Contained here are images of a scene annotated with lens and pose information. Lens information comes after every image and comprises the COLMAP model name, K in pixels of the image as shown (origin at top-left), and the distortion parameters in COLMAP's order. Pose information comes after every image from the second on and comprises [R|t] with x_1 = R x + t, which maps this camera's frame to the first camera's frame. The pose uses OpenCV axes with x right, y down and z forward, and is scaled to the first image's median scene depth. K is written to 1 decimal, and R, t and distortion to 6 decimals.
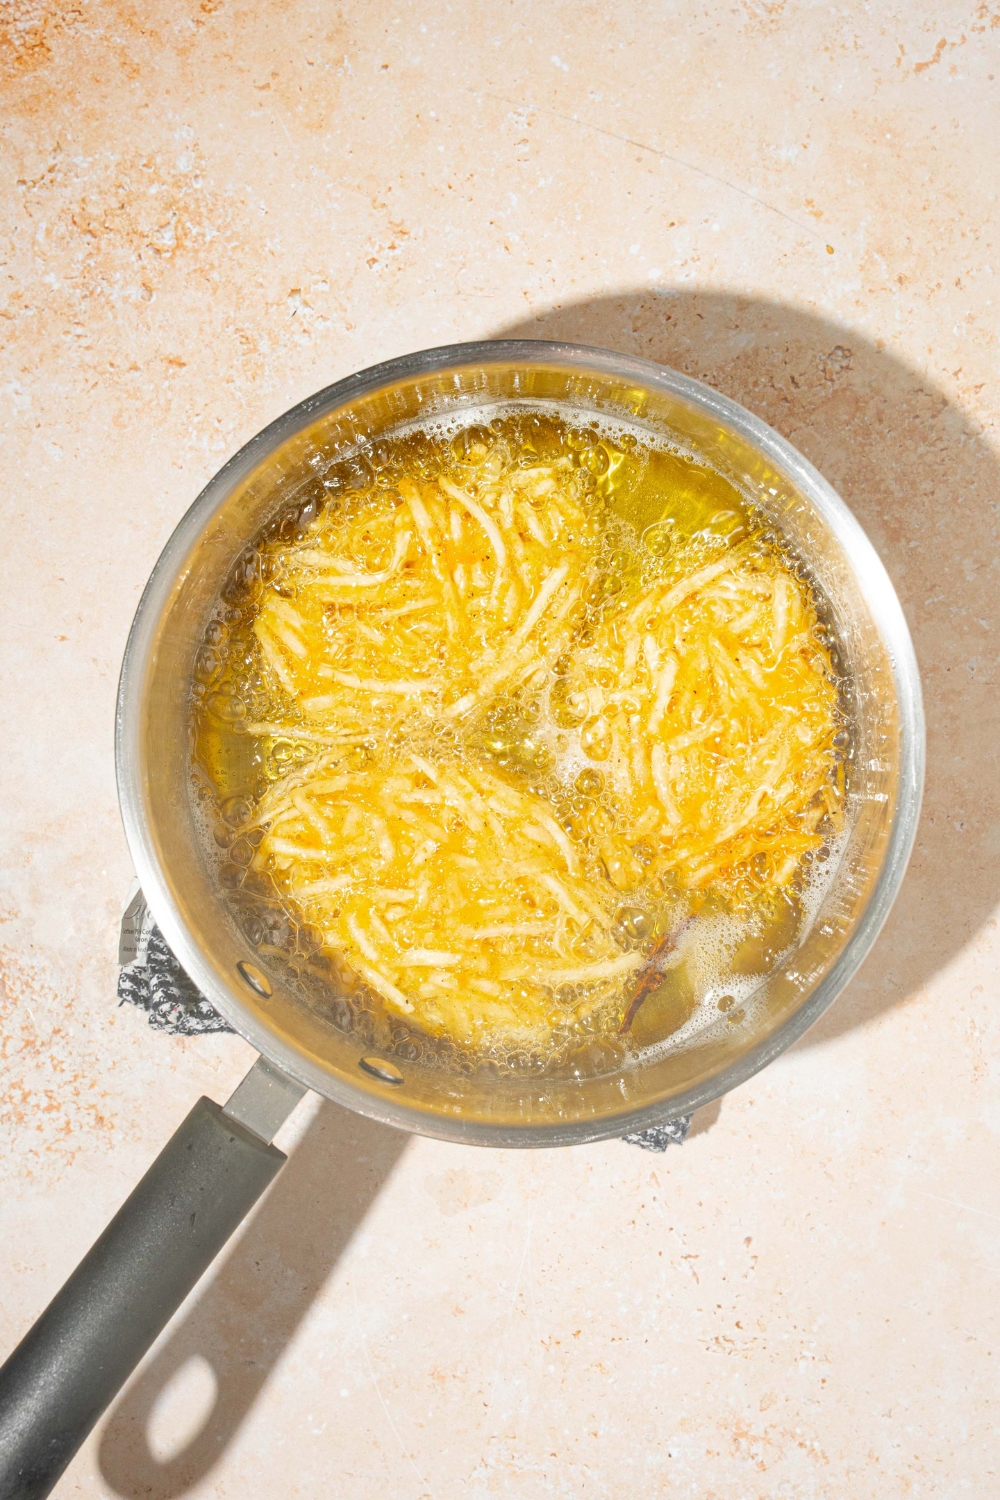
lens RADIAL K [[2708.3, 0, 450.4], [0, 2708.3, 695.1], [0, 0, 1]] dist [0.078970, 0.000000]
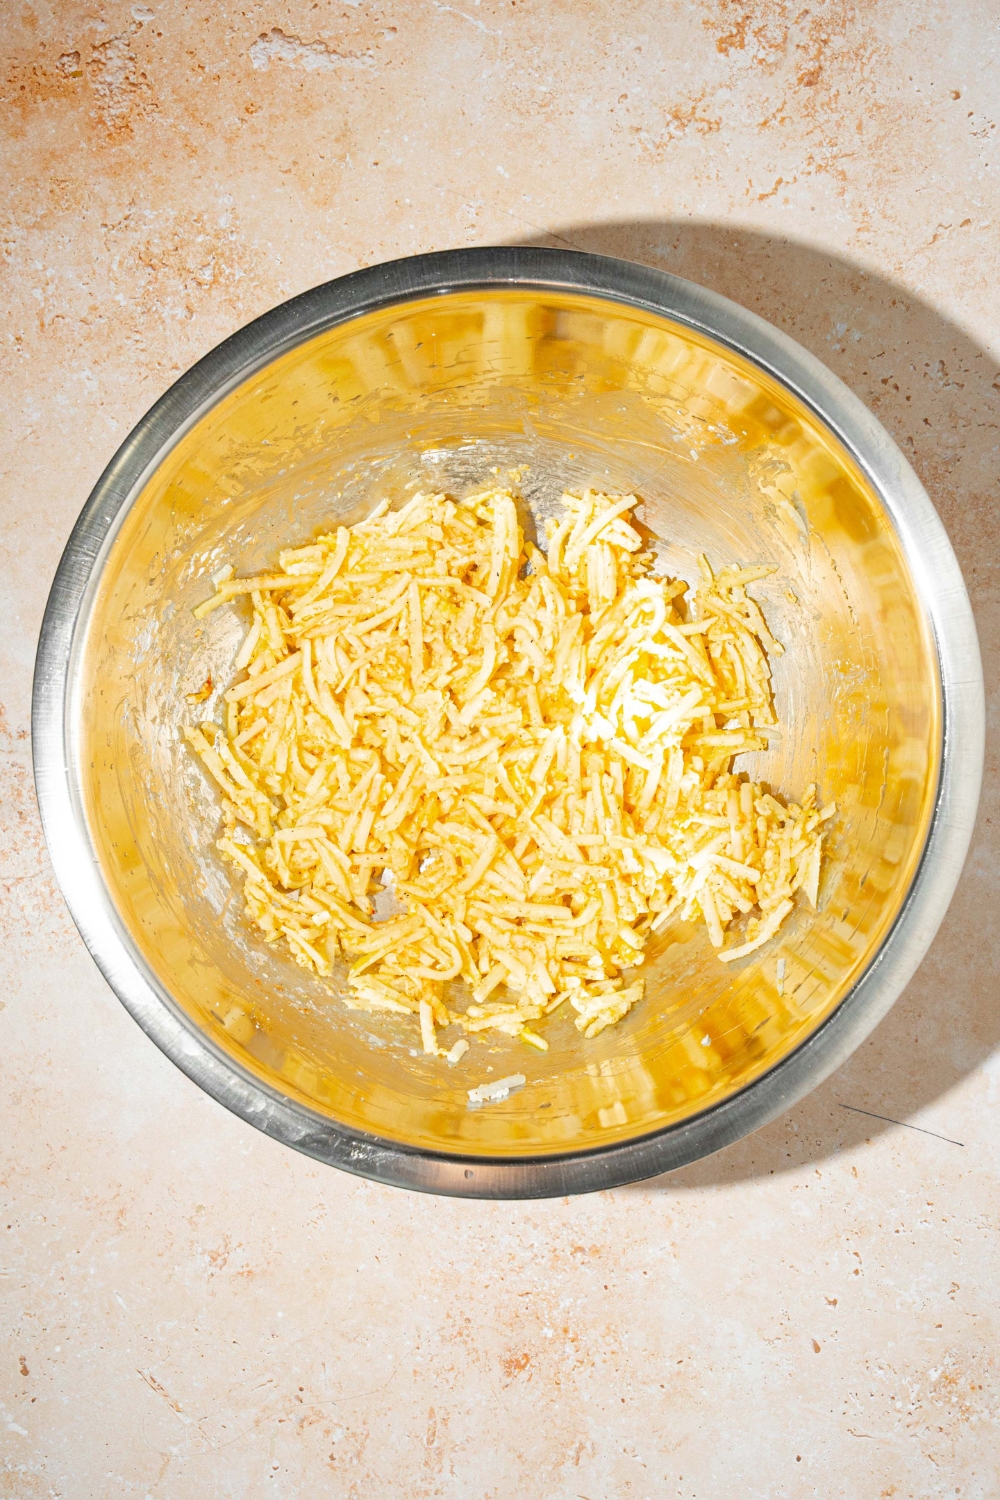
lens RADIAL K [[2708.3, 0, 475.0], [0, 2708.3, 777.2], [0, 0, 1]] dist [0.078970, 0.000000]
pose [[0.996662, 0.081317, 0.007244, 0.040997], [-0.081243, 0.996644, -0.009998, 0.086893], [-0.008033, 0.009376, 0.999924, -0.368609]]
